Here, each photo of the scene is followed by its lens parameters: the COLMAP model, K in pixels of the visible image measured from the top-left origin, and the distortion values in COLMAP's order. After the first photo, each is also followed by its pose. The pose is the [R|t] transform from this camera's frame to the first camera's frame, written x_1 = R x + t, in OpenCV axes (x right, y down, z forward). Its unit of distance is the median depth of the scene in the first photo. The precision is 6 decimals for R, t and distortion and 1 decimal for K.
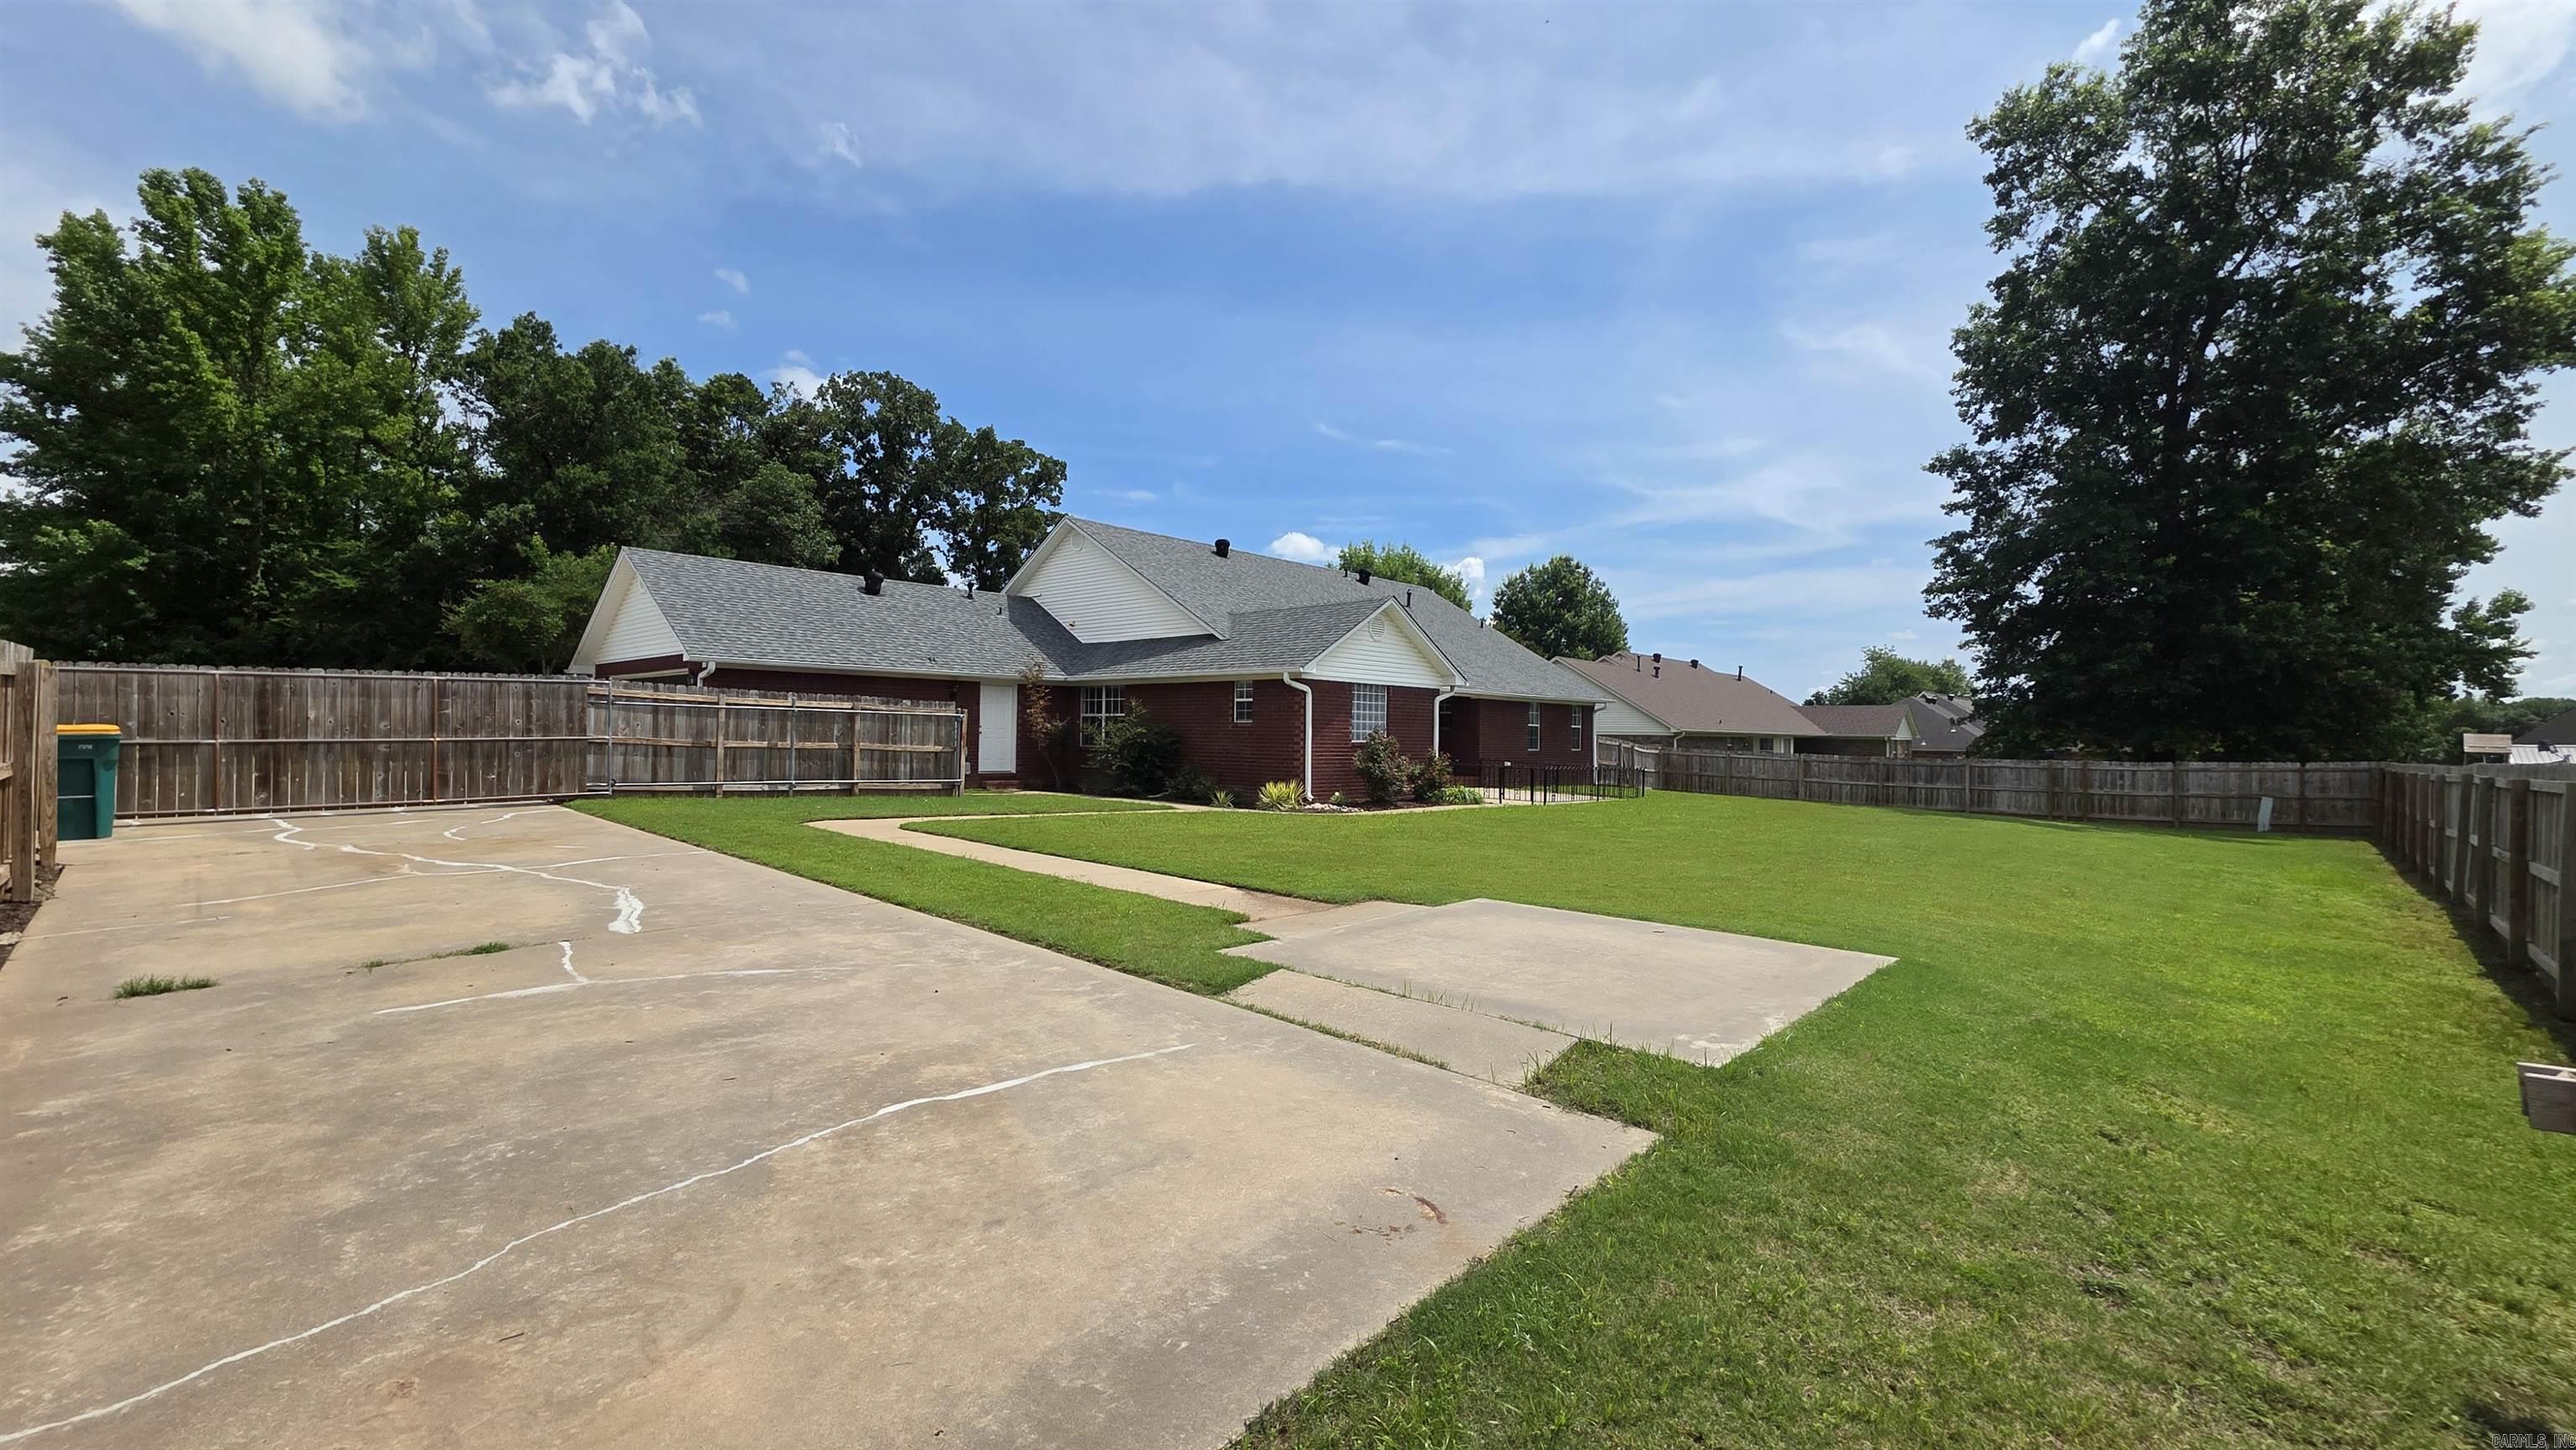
lens RADIAL K [[1018.7, 0, 1288.0], [0, 1018.7, 725.0], [0, 0, 1]] dist [0.002099, 0.000643]
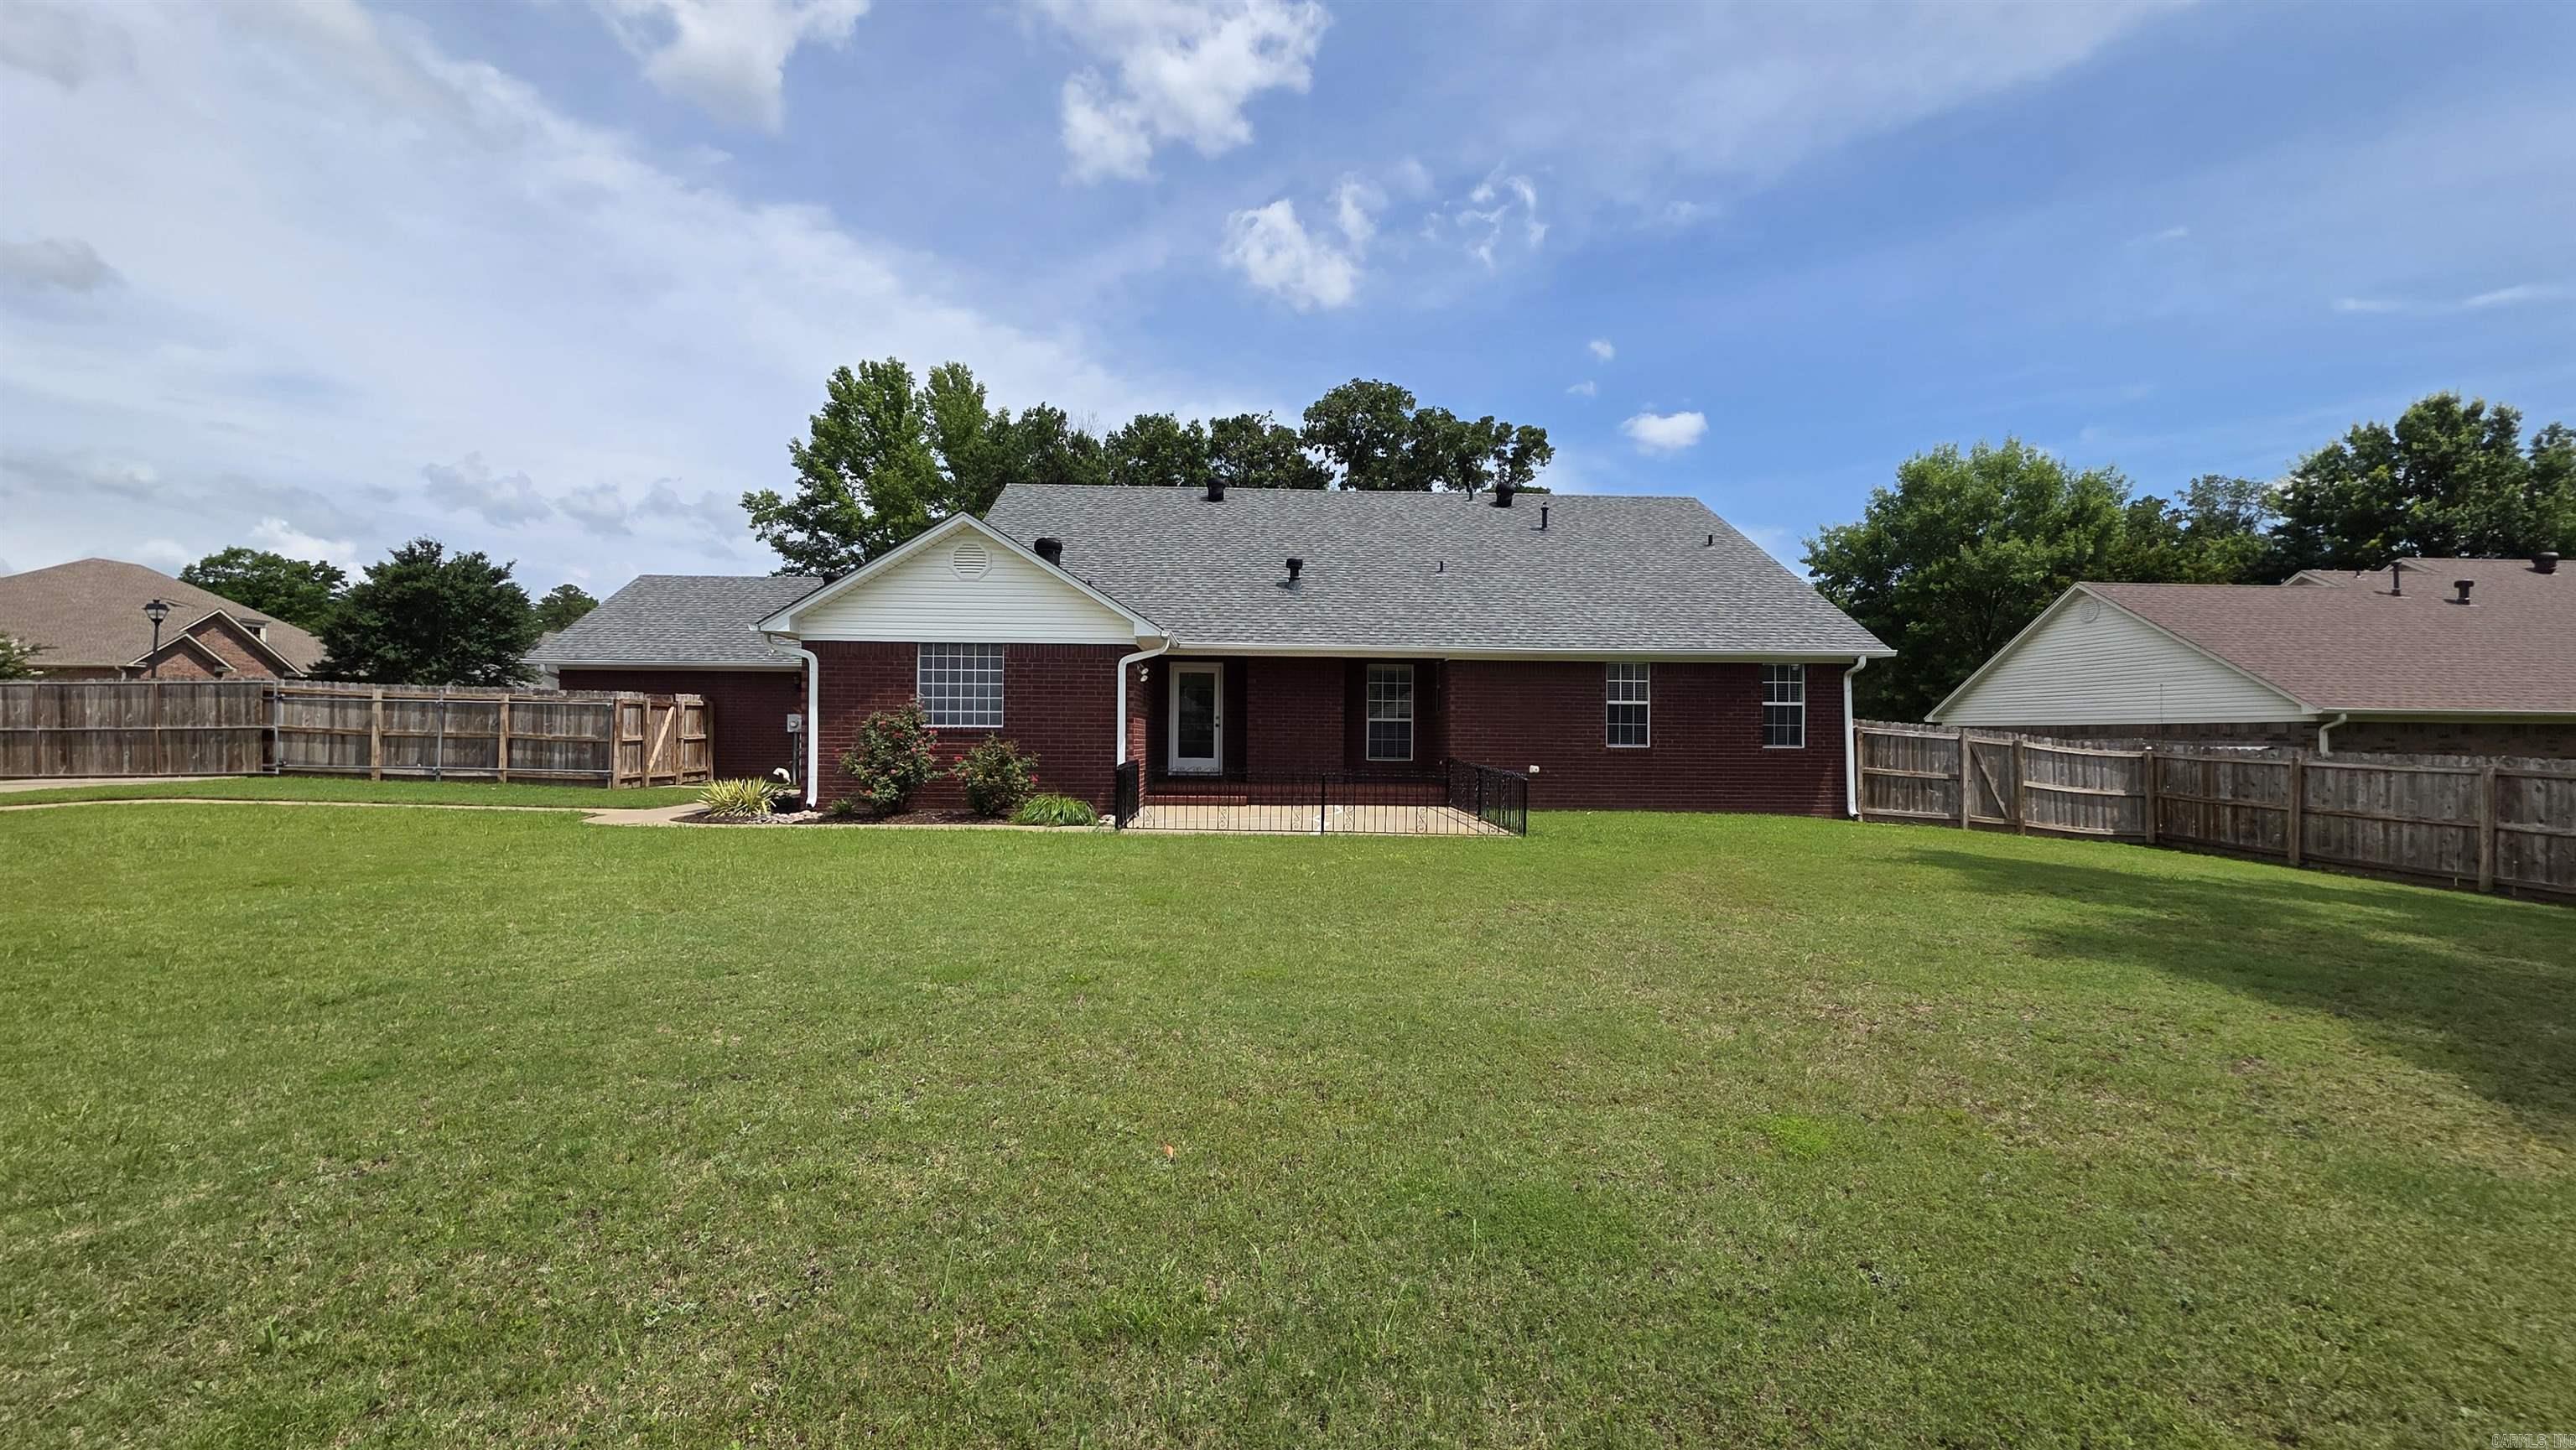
lens RADIAL K [[1018.7, 0, 1288.0], [0, 1018.7, 725.0], [0, 0, 1]] dist [0.002099, 0.000643]
pose [[0.720424, -0.016568, -0.693336, 0.769961], [0.010031, 0.999859, -0.013470, 0.028469], [0.693461, 0.002749, 0.720489, 0.705832]]
